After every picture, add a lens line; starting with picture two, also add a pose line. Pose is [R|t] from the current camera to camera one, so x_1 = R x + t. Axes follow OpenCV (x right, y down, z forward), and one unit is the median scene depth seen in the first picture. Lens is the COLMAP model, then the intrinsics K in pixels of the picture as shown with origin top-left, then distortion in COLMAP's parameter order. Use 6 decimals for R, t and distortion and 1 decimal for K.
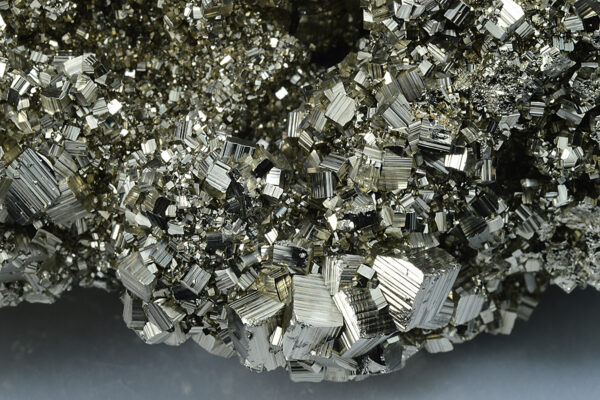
lens RADIAL K [[1621.9, 0, 300.0], [0, 1621.9, 200.0], [0, 0, 1]] dist [-0.058842, 0.248211]
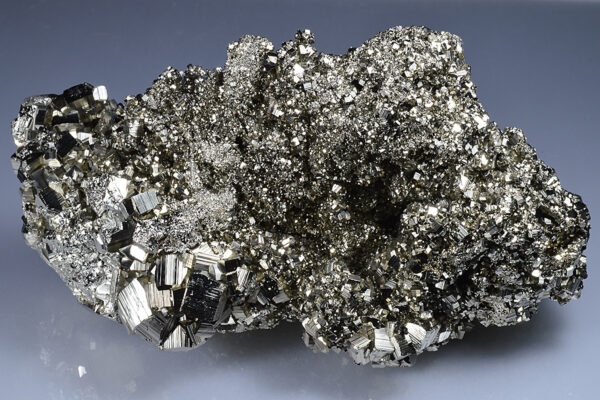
lens RADIAL K [[1621.9, 0, 300.0], [0, 1621.9, 200.0], [0, 0, 1]] dist [-0.058842, 0.248211]
pose [[0.999945, 0.007822, 0.006949, -0.136587], [-0.008742, 0.989518, 0.144146, -0.505897], [-0.005748, -0.144199, 0.989532, -1.437211]]
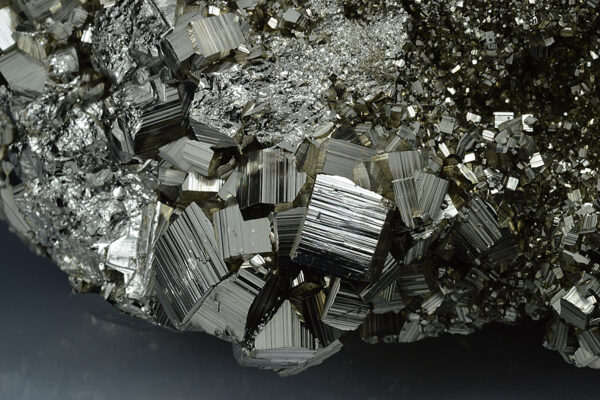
lens RADIAL K [[1621.9, 0, 300.0], [0, 1621.9, 200.0], [0, 0, 1]] dist [-0.058842, 0.248211]
pose [[0.999990, 0.004449, -0.000036, -0.294399], [-0.004445, 0.998692, -0.050939, 0.030307], [-0.000191, 0.050938, 0.998702, -0.152409]]
